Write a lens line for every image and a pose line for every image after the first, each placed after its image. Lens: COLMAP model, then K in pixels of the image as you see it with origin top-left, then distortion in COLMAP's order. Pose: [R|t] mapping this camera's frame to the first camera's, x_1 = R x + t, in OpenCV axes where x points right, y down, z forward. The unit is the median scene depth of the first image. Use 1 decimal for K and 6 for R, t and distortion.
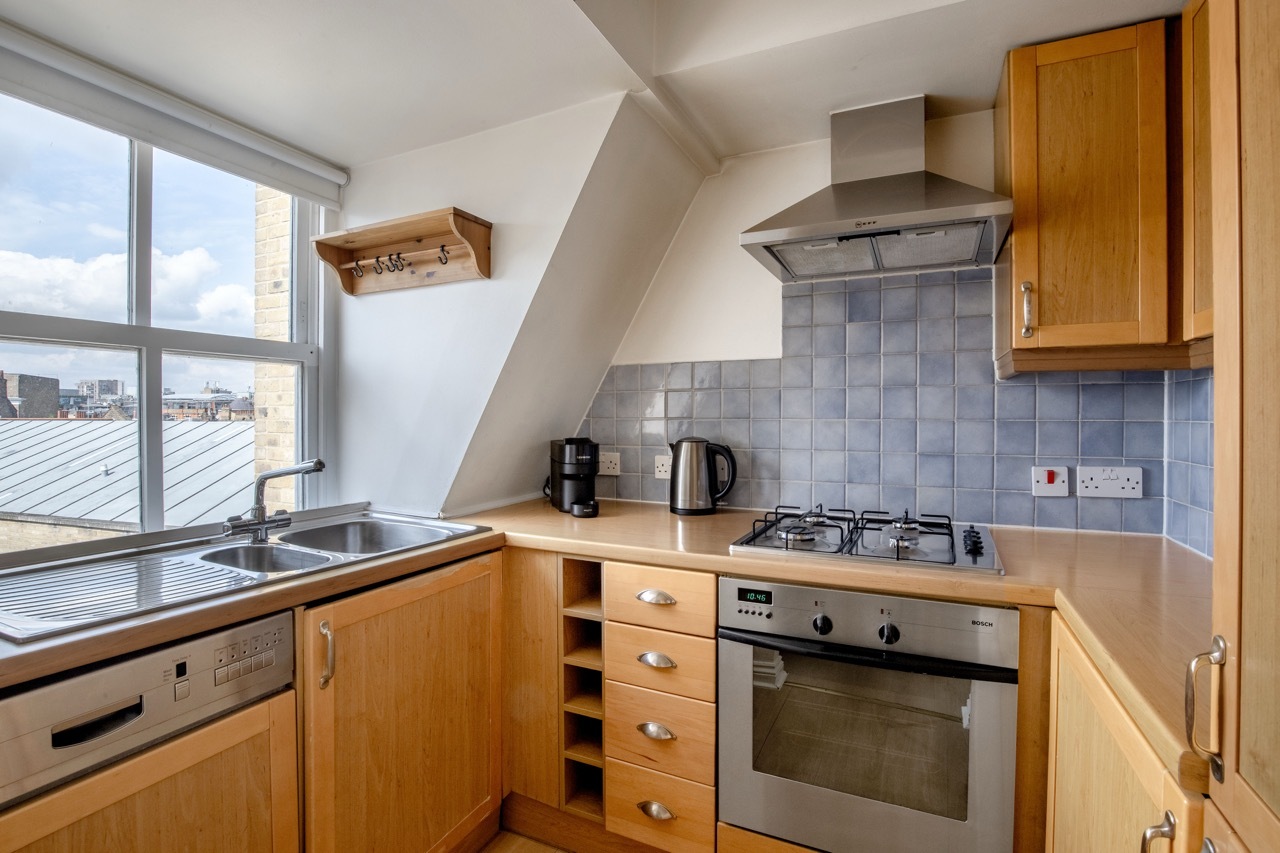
lens RADIAL K [[612.1, 0, 636.3], [0, 612.1, 418.1], [0, 0, 1]] dist [-0.034215, 0.000911]
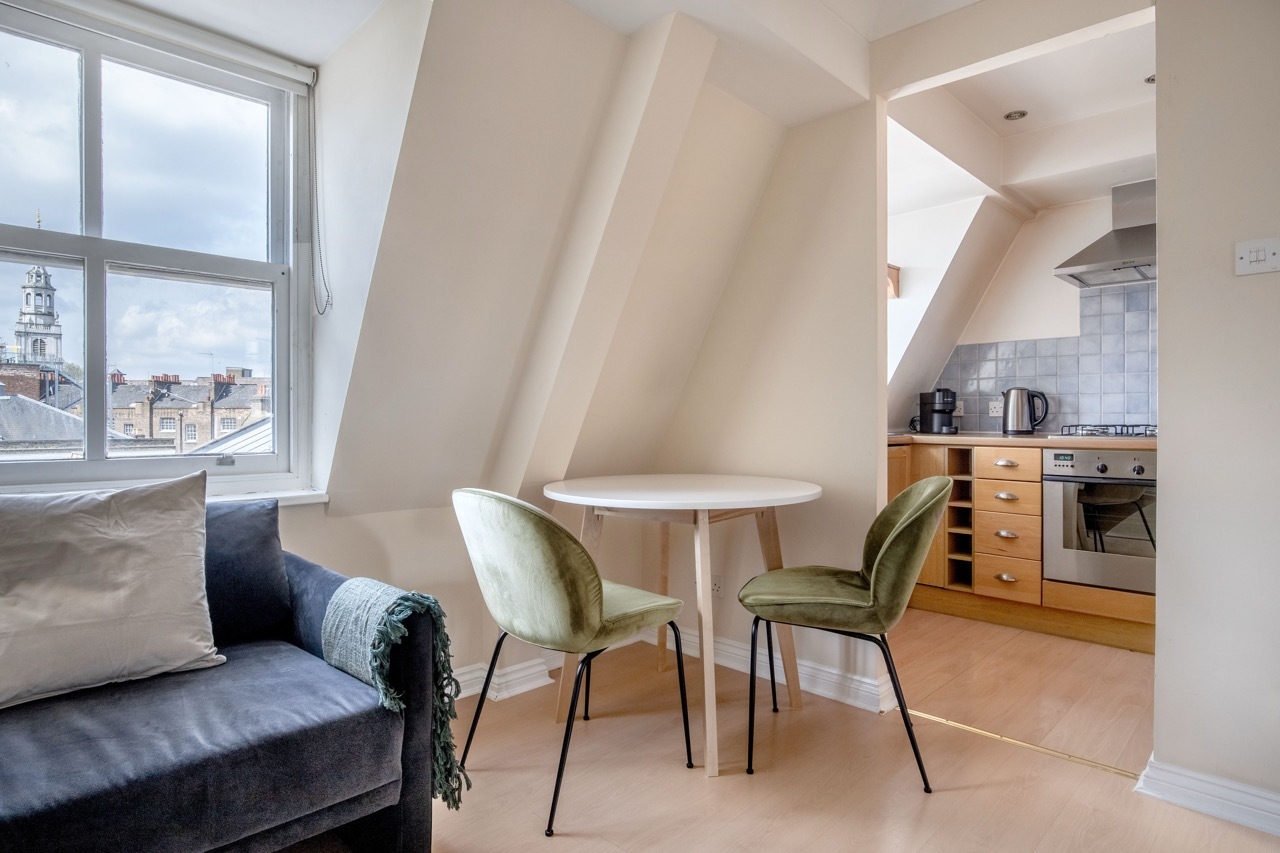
lens RADIAL K [[714.3, 0, 659.6], [0, 714.3, 417.8], [0, 0, 1]] dist [-0.022846, 0.001713]
pose [[0.952504, -0.003225, -0.304510, -0.249027], [0.002167, 0.999990, -0.003813, 0.122398], [0.304519, 0.002972, 0.952502, -1.119368]]
